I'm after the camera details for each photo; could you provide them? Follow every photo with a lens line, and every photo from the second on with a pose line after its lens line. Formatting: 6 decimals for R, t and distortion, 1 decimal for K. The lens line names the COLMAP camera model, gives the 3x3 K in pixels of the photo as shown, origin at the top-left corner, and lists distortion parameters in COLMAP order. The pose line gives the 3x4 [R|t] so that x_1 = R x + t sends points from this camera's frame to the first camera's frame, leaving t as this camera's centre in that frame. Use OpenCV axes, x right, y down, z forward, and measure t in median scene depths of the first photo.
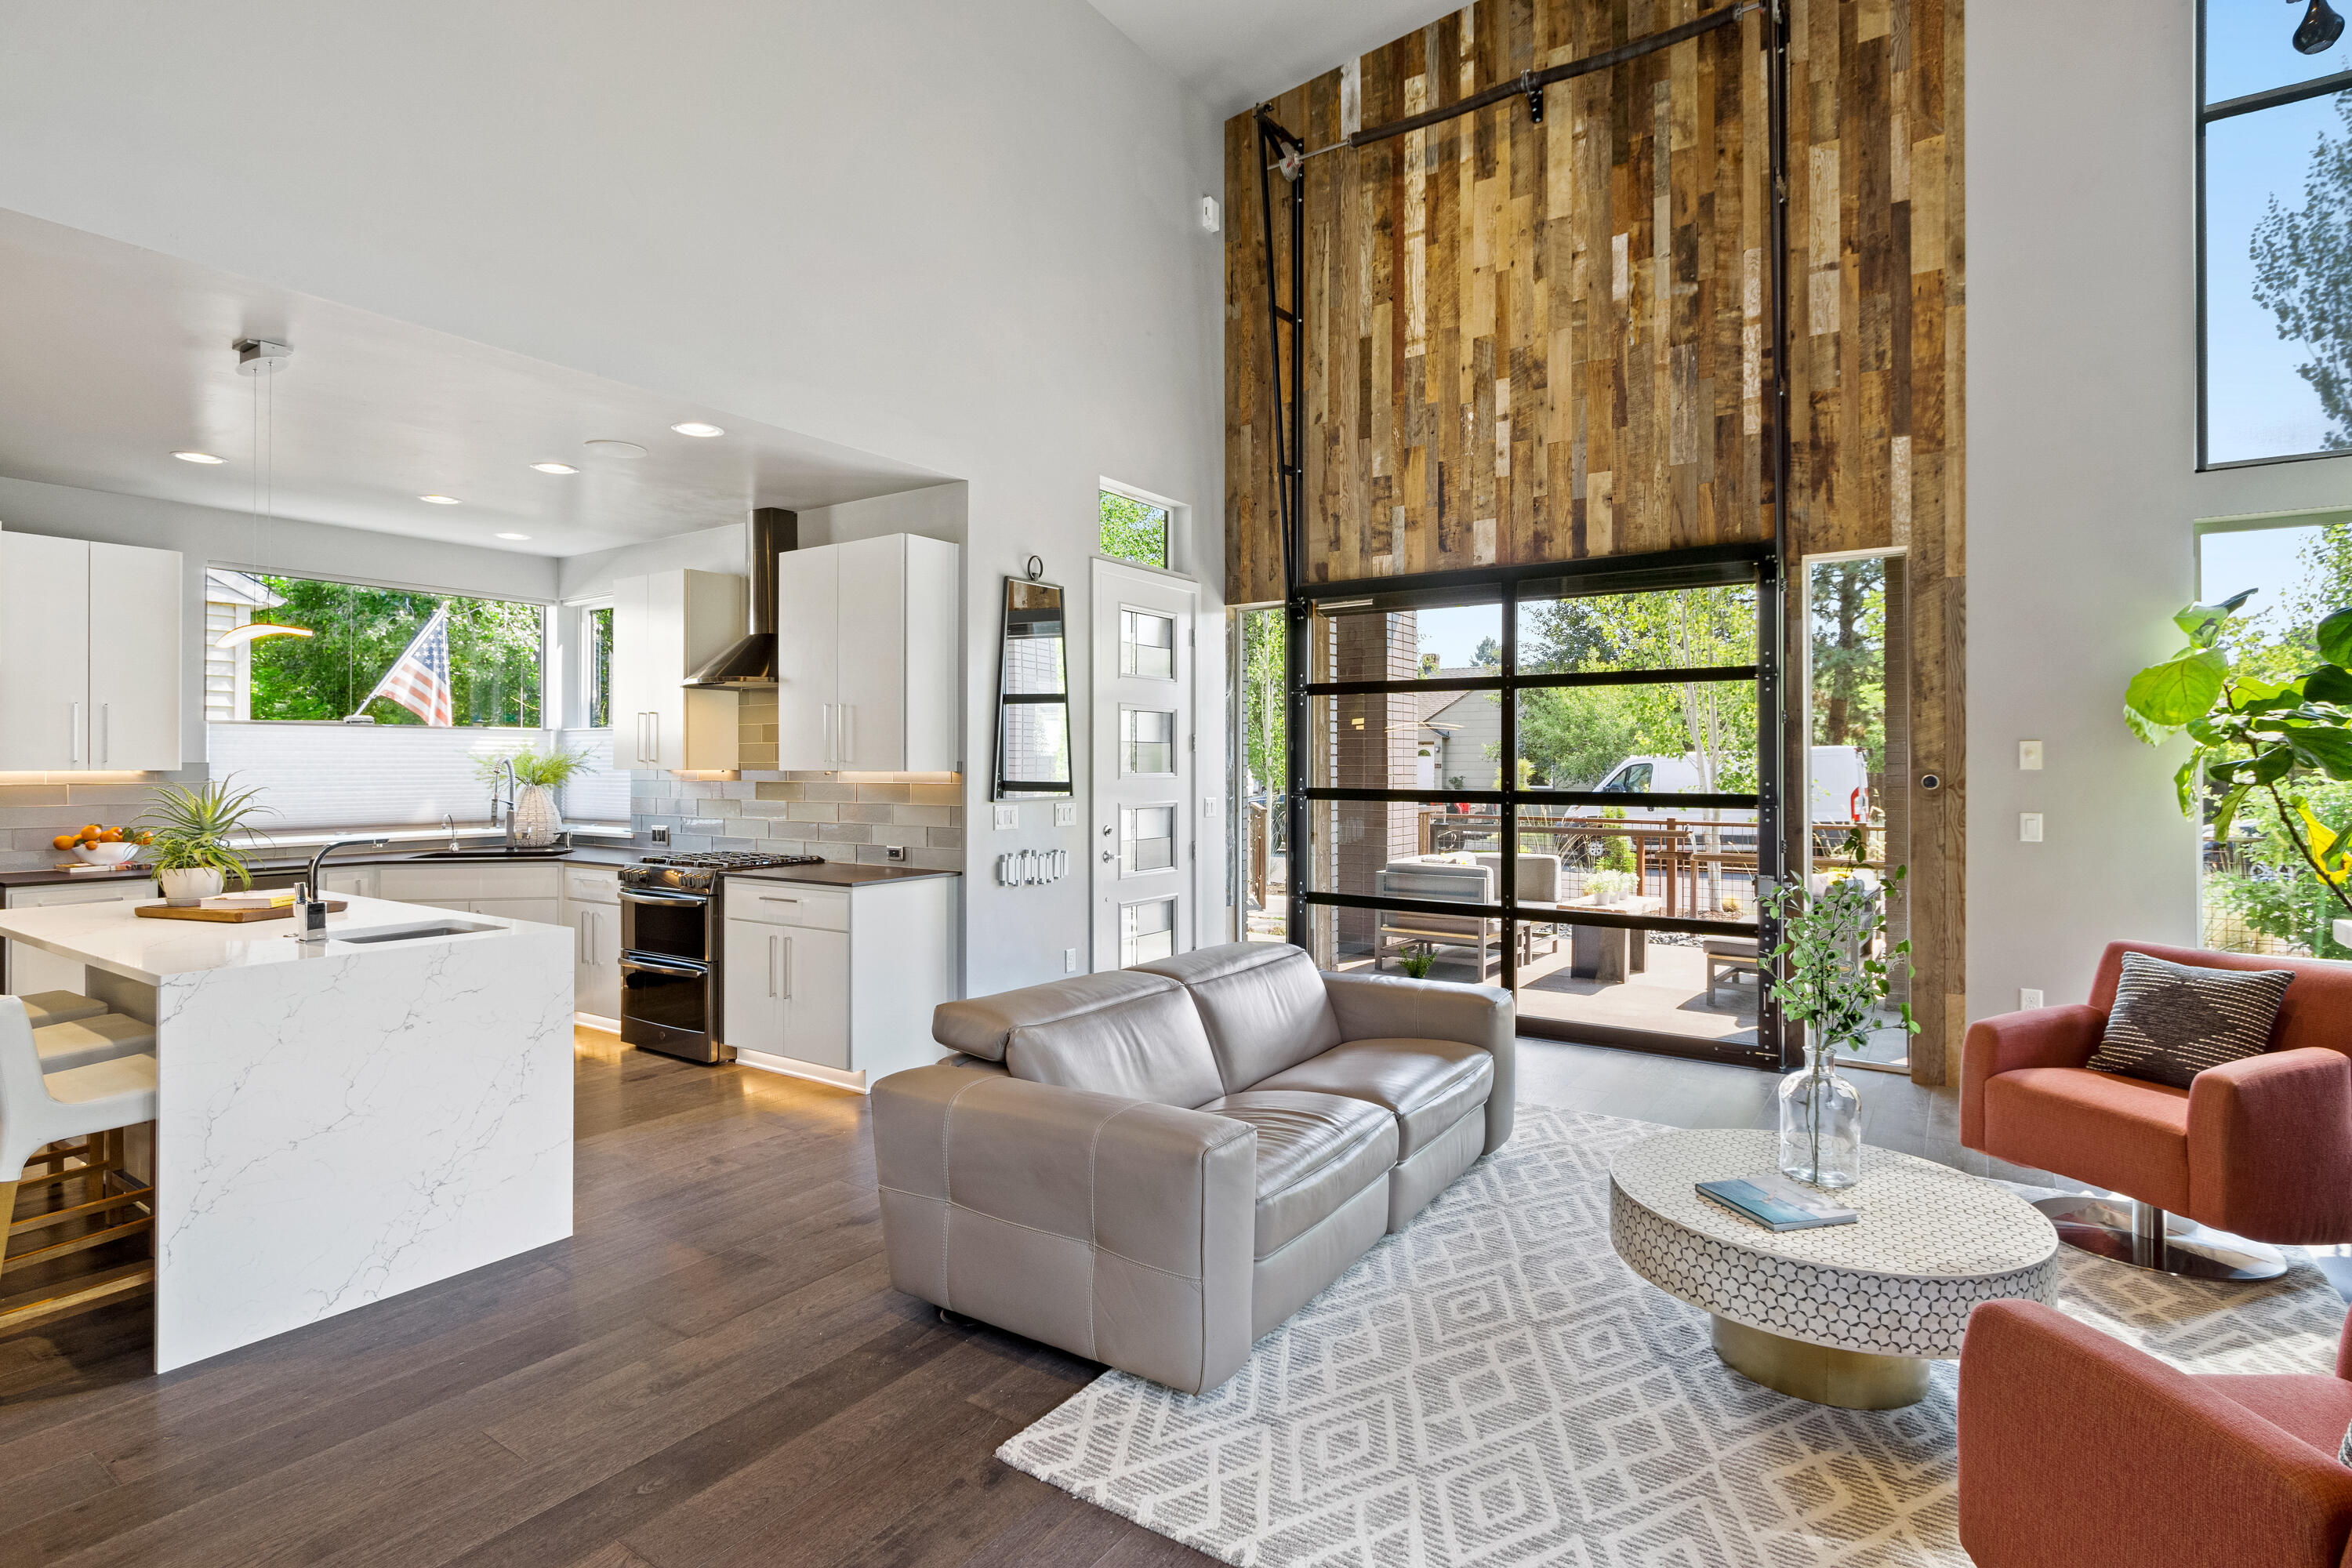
lens RADIAL K [[1157.2, 0, 1178.3], [0, 1157.2, 756.4], [0, 0, 1]] dist [0.002624, -0.003055]
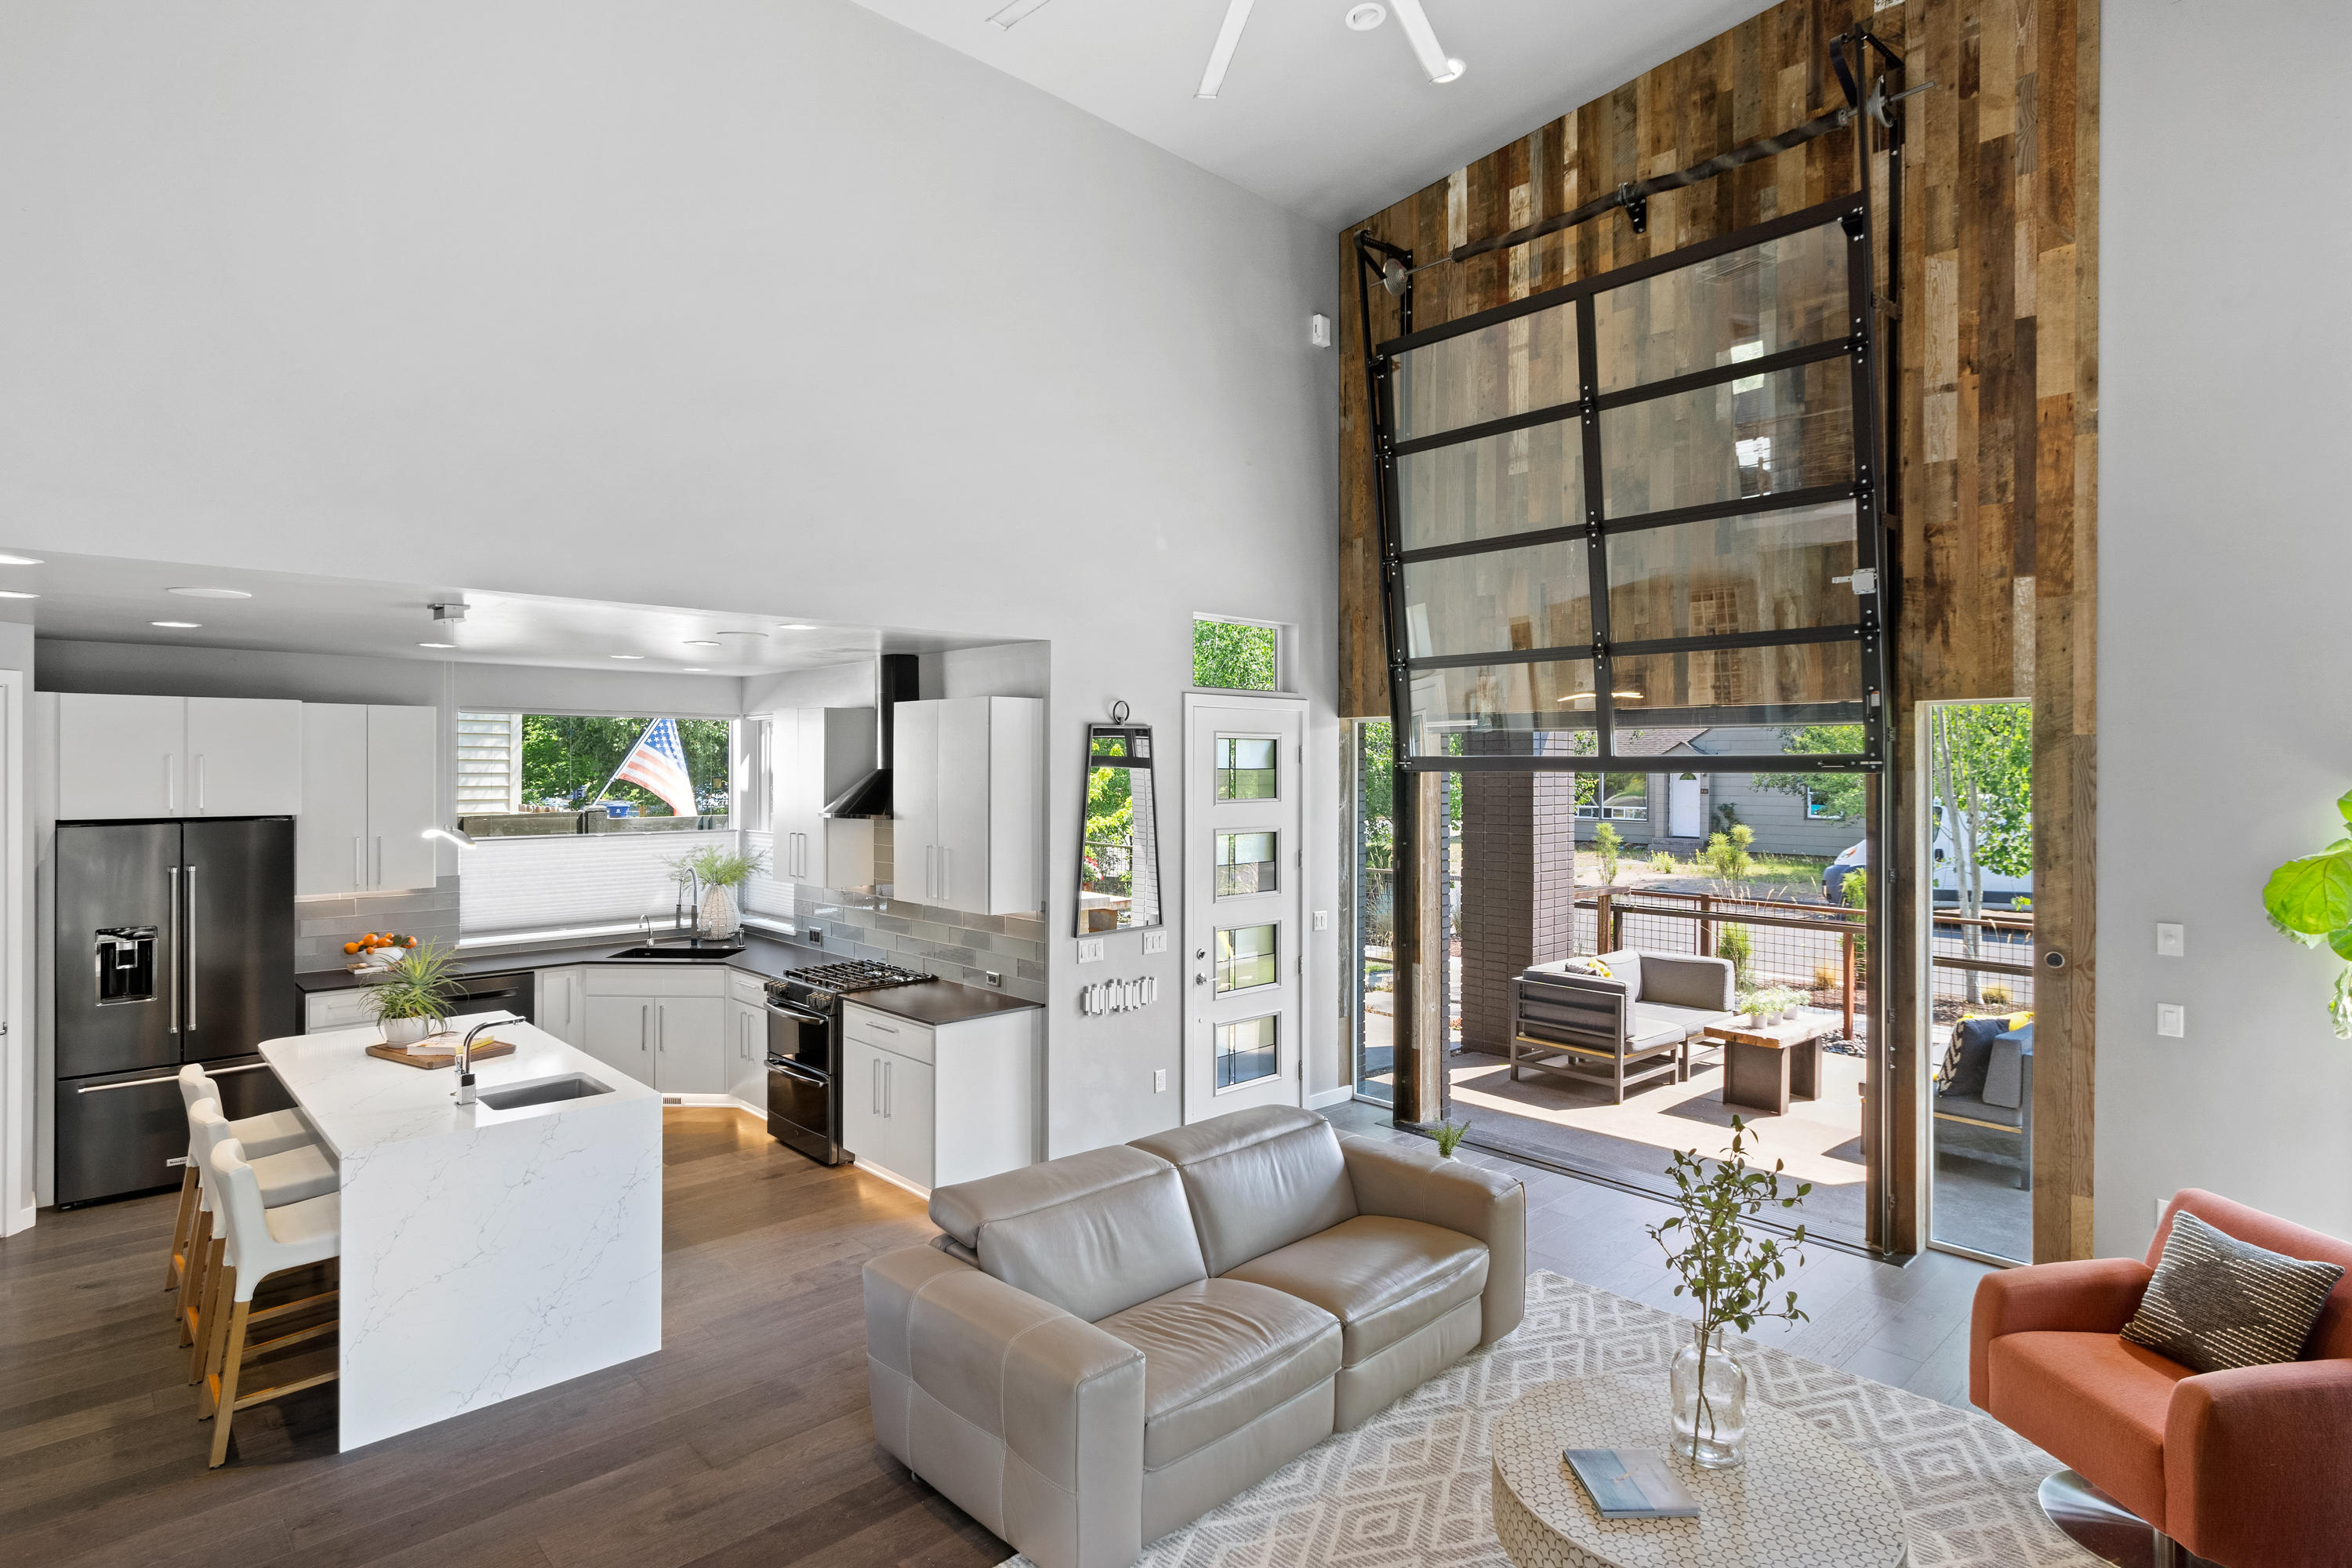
lens RADIAL K [[1209.6, 0, 1174.1], [0, 1209.6, 761.7], [0, 0, 1]] dist [0.003424, -0.002249]
pose [[0.976380, 0.001736, -0.216052, 0.177769], [-0.000736, 0.999989, 0.004707, -0.134938], [0.216058, -0.004437, 0.976370, -0.073662]]
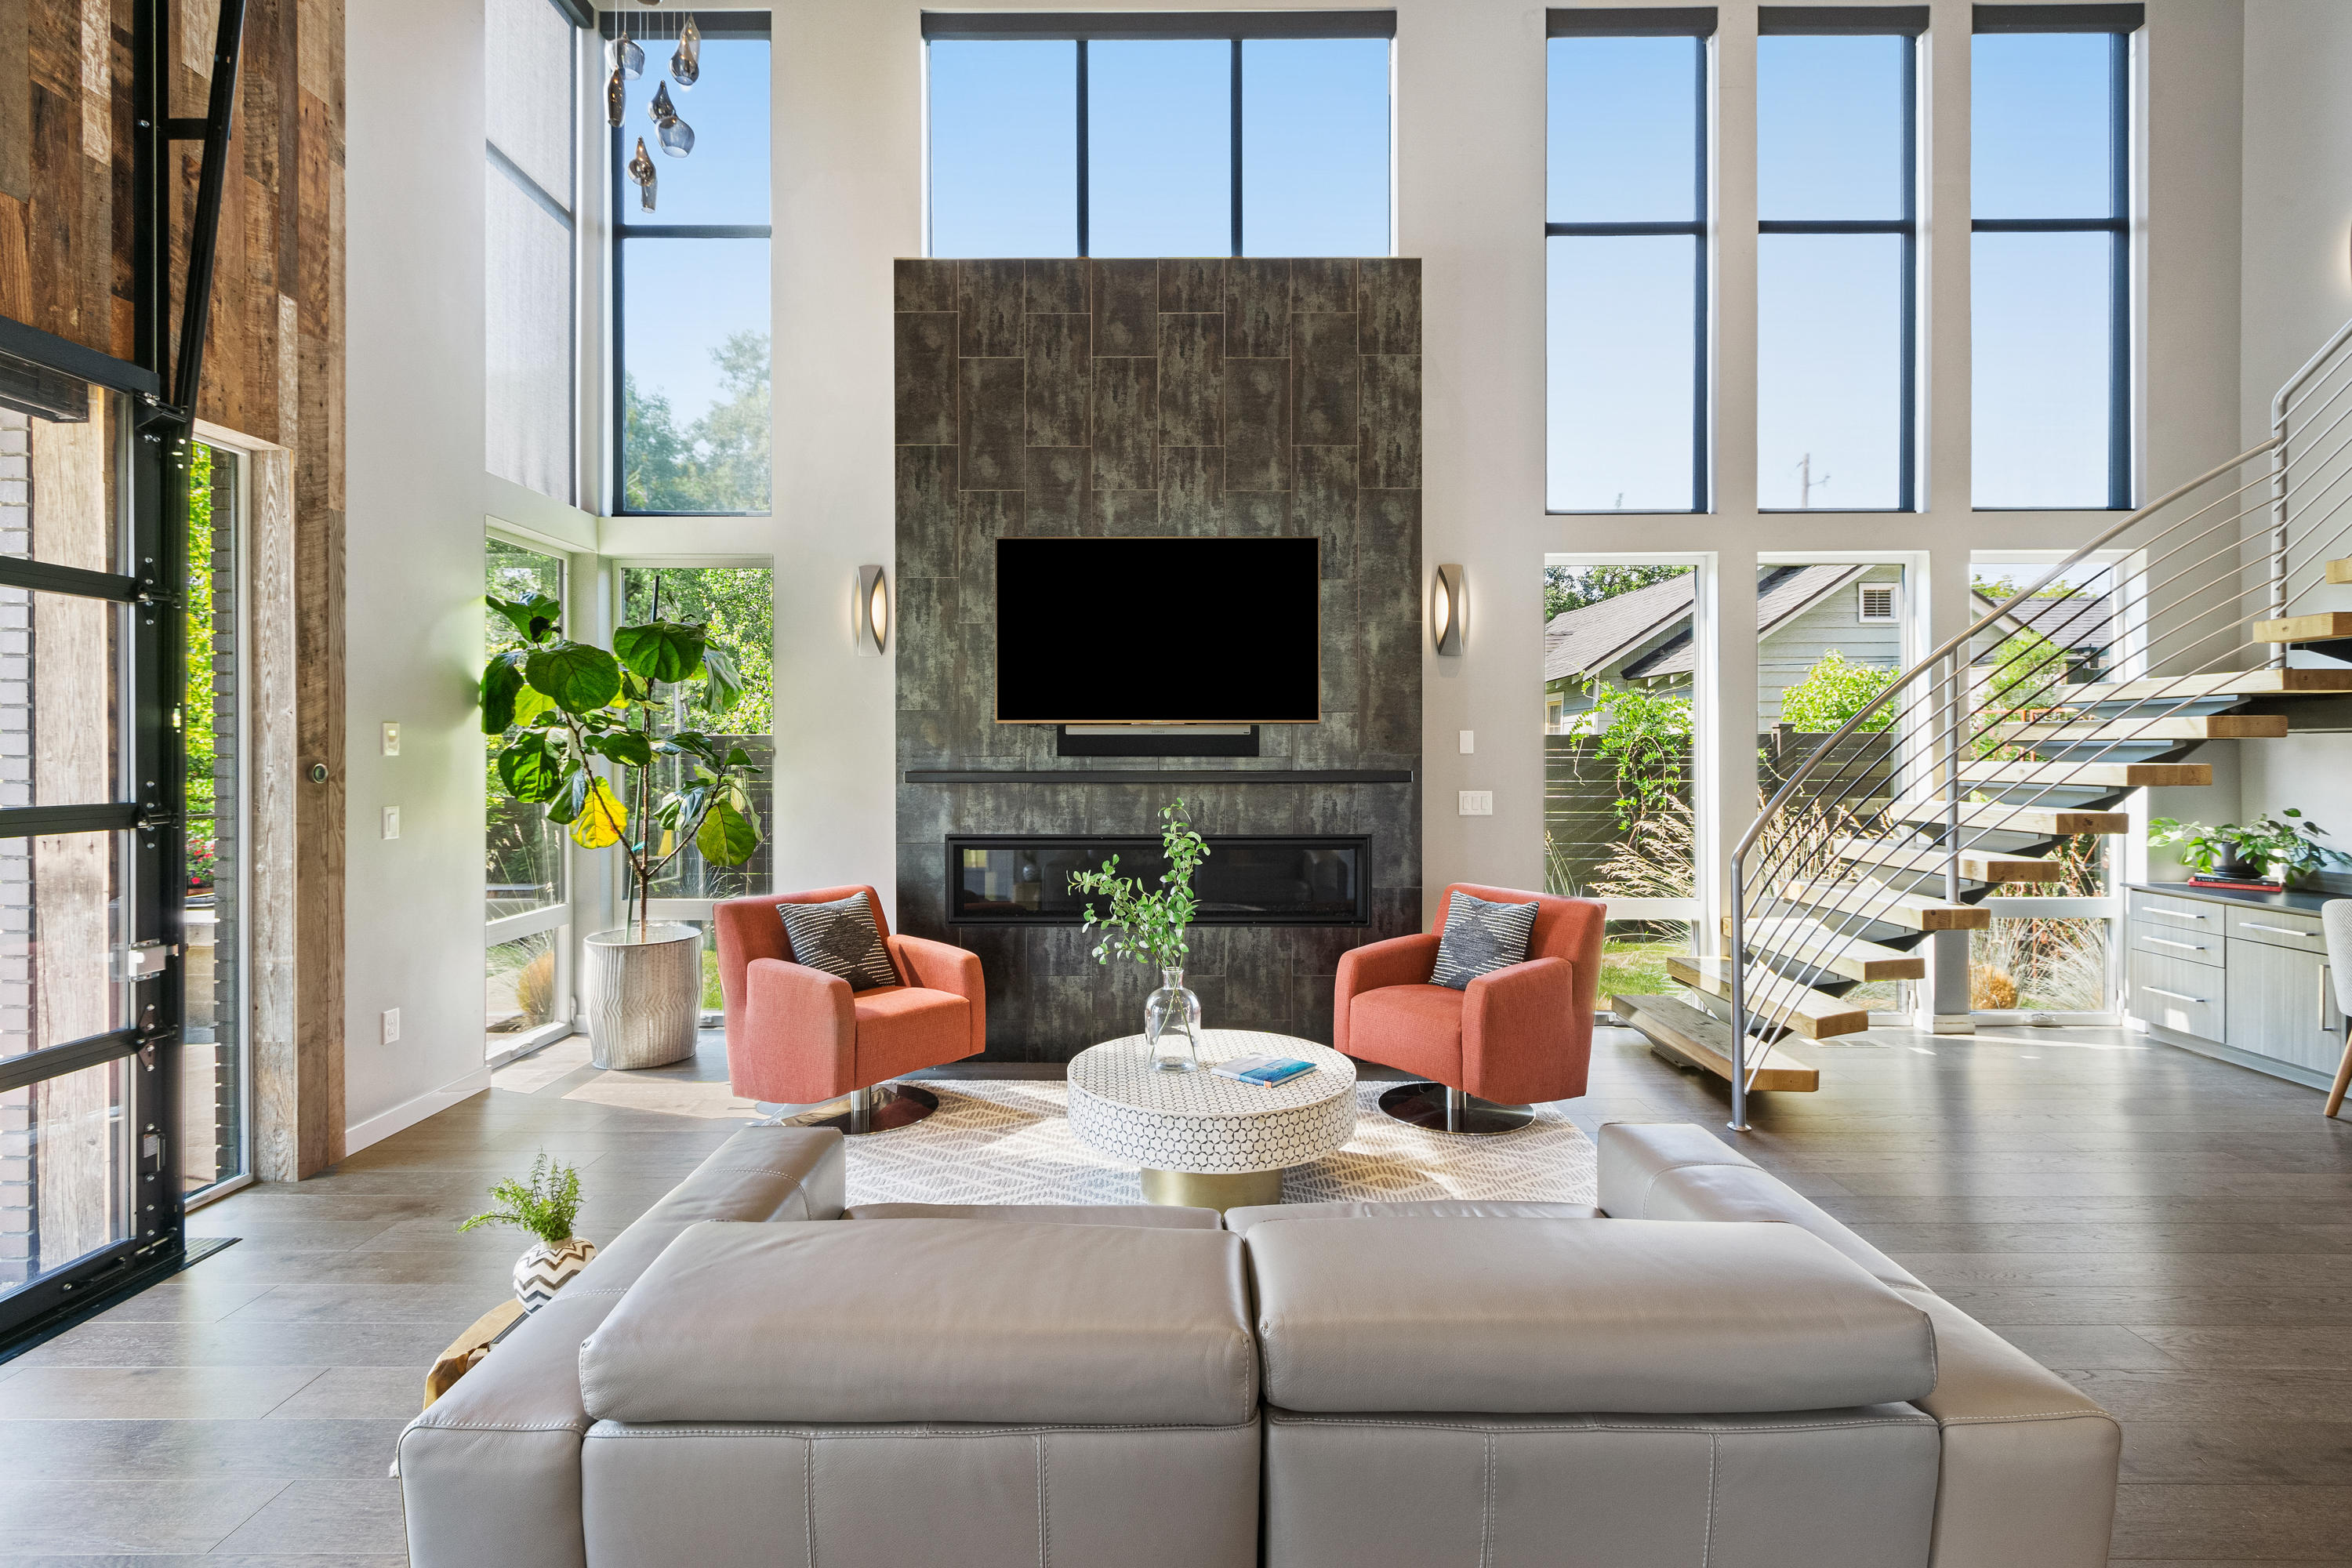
lens RADIAL K [[1063.0, 0, 1176.9], [0, 1063.0, 757.3], [0, 0, 1]] dist [-0.003085, -0.000073]
pose [[-0.559490, -0.006198, 0.828814, -0.237311], [-0.006243, 0.999975, 0.003263, 0.005820], [-0.828813, -0.003348, -0.559515, 0.909050]]
